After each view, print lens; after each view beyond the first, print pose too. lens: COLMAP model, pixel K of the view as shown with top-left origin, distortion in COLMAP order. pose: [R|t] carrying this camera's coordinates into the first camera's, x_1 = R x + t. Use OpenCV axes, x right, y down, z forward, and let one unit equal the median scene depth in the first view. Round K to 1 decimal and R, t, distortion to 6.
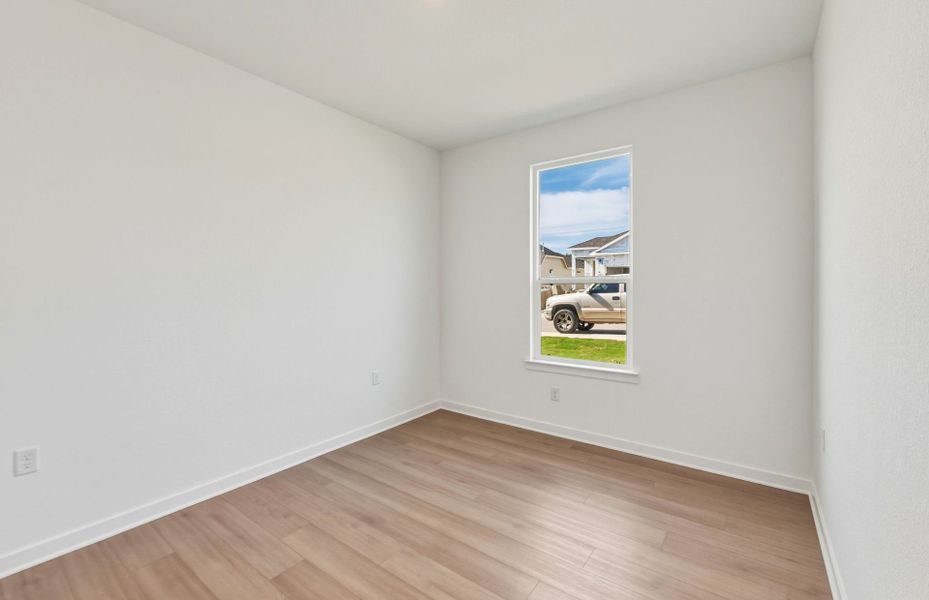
lens RADIAL K [[391.1, 0, 466.5], [0, 391.1, 292.3], [0, 0, 1]] dist [-0.004969, -0.000957]
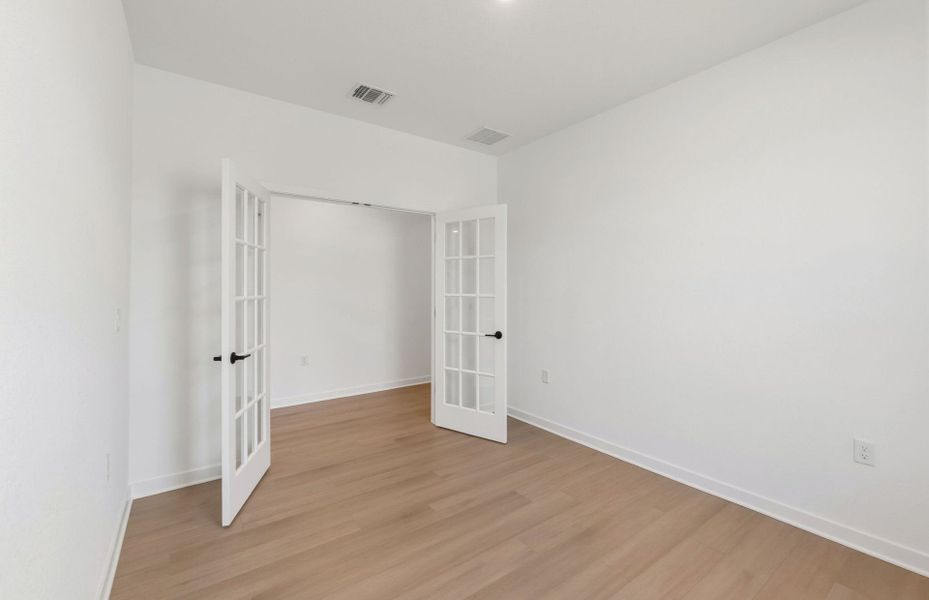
lens RADIAL K [[391.1, 0, 466.5], [0, 391.1, 292.3], [0, 0, 1]] dist [-0.004969, -0.000957]
pose [[-0.302609, 0.008922, -0.953073, 0.733624], [-0.009309, 0.999881, 0.012316, -0.017891], [0.953069, 0.012600, -0.302490, 0.981176]]
